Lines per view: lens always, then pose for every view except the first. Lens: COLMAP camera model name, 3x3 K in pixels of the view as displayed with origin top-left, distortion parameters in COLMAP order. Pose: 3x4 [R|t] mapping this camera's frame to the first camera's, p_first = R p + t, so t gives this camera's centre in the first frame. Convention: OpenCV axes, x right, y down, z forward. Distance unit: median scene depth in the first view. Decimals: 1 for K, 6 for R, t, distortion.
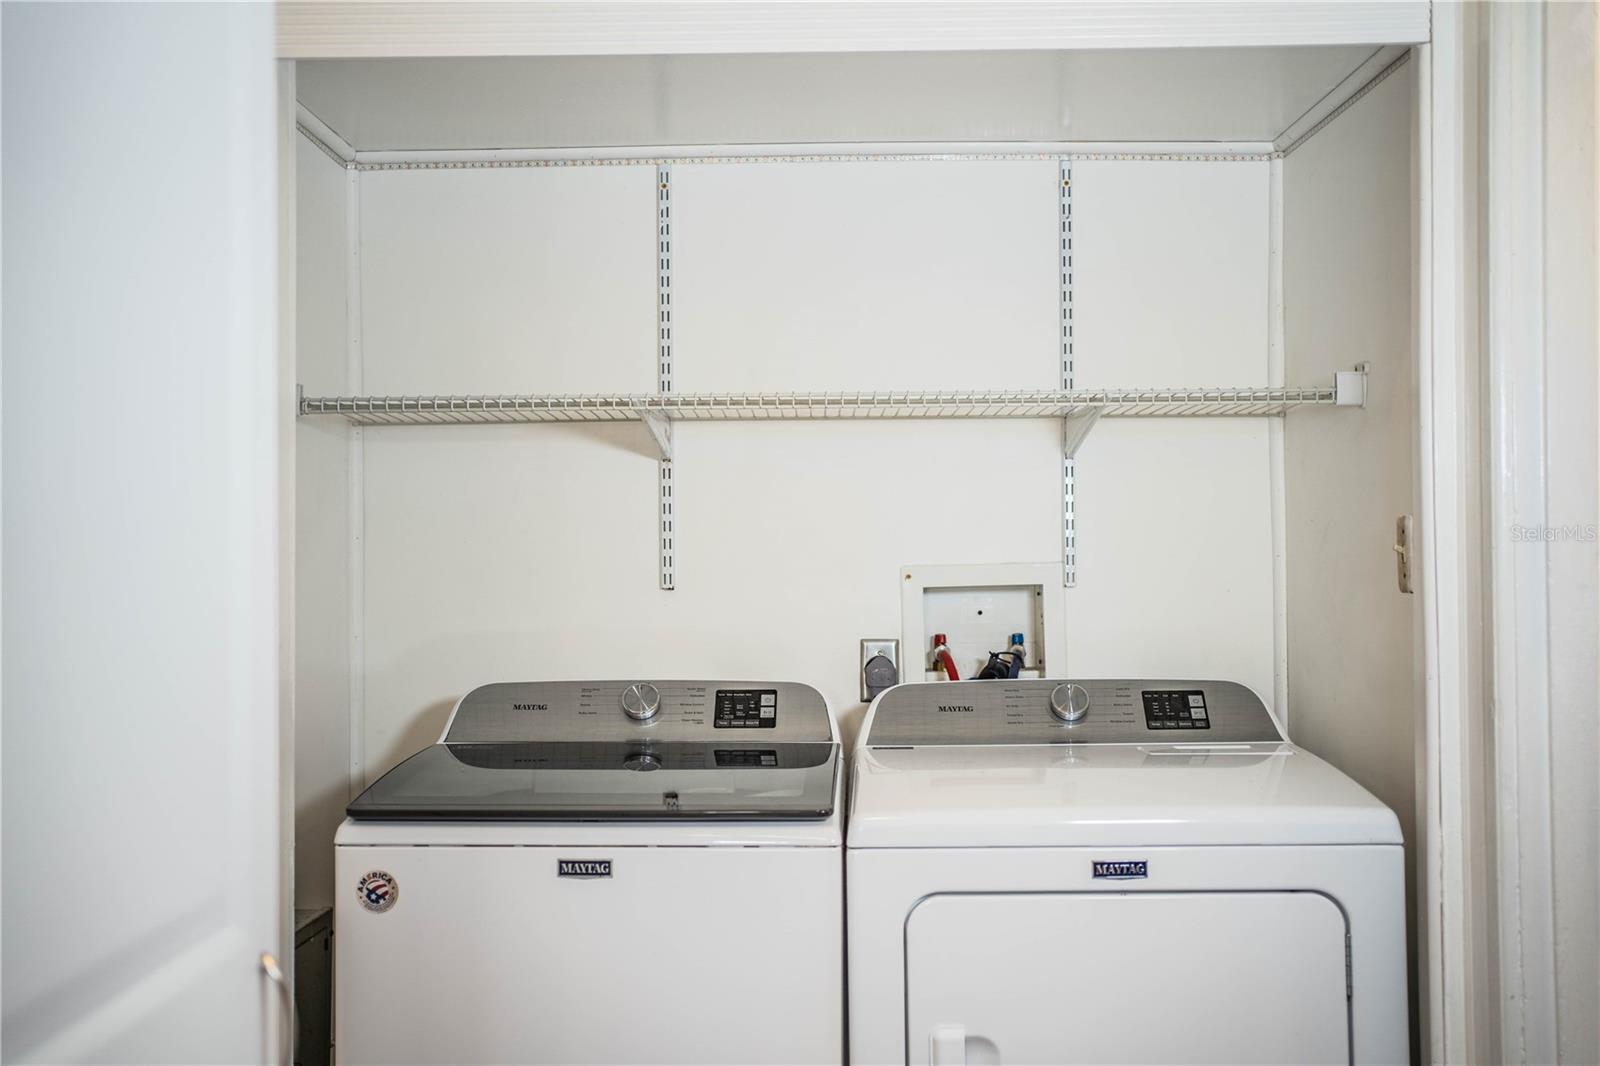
lens RADIAL K [[1596.3, 0, 801.3], [0, 1596.3, 530.1], [0, 0, 1]] dist [0.008308, 0.000000]
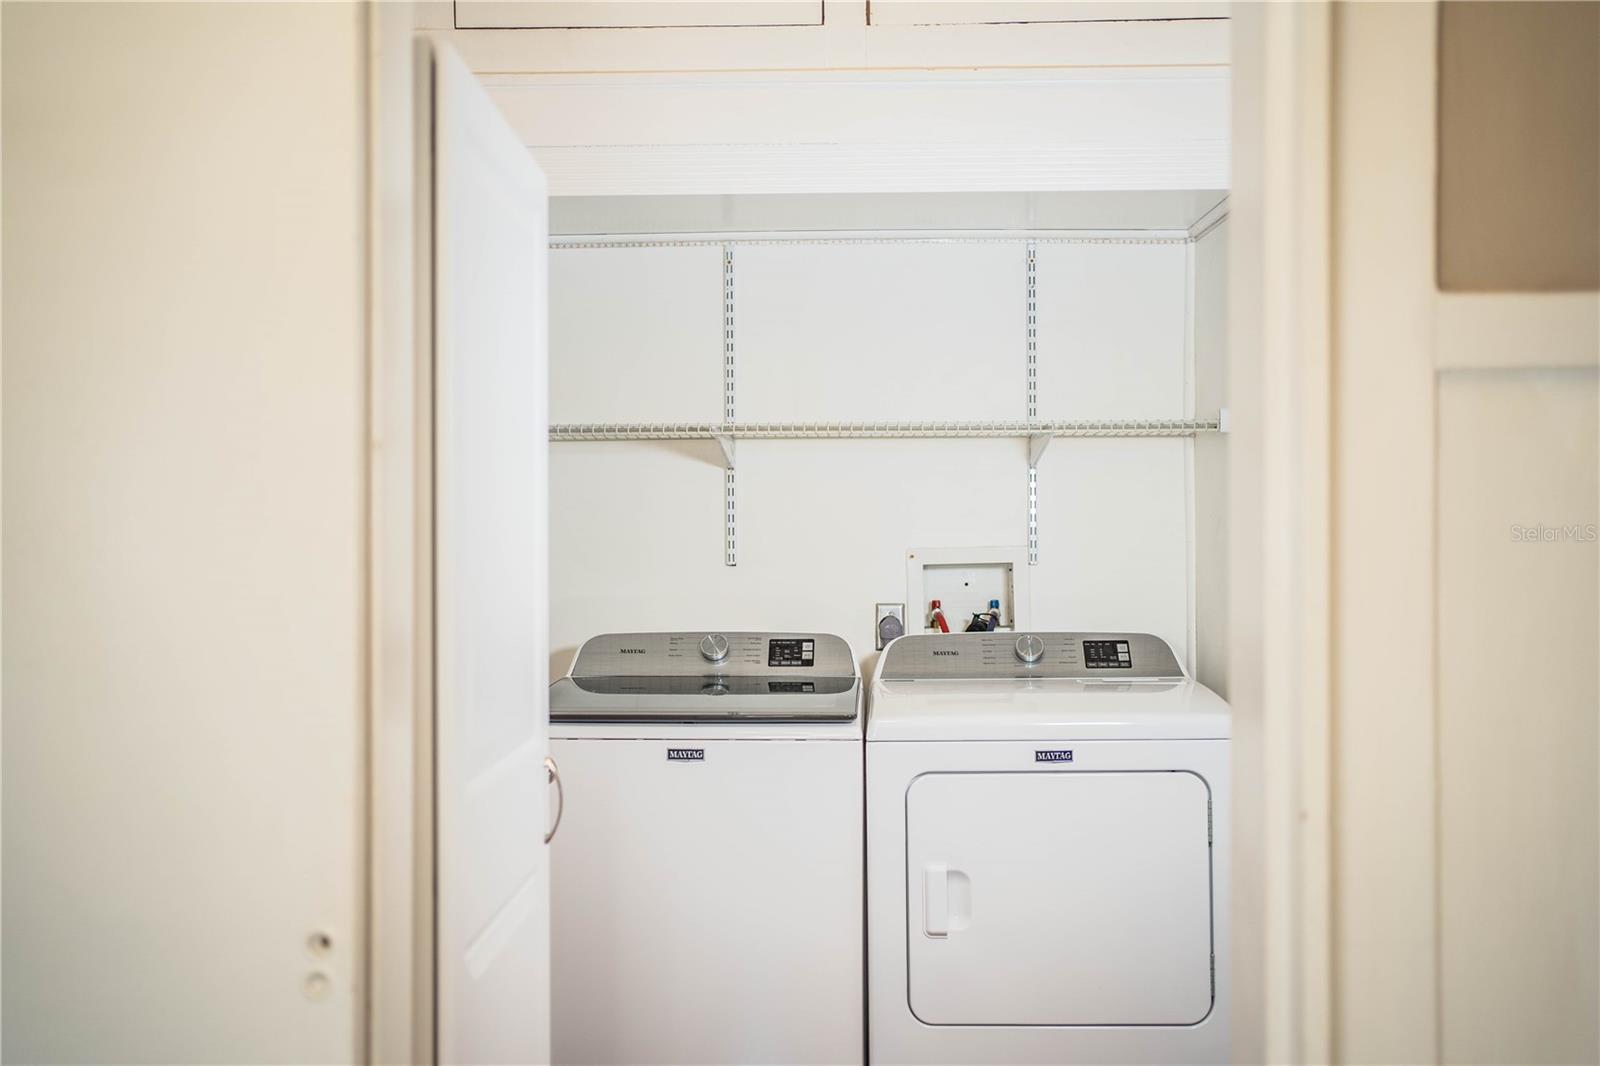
lens RADIAL K [[1596.3, 0, 796.0], [0, 1596.3, 536.3], [0, 0, 1]] dist [0.008308, 0.000000]
pose [[0.999914, 0.002568, -0.012863, -0.013393], [-0.002418, 0.999929, 0.011655, -0.003188], [0.012892, -0.011622, 0.999849, -0.354508]]
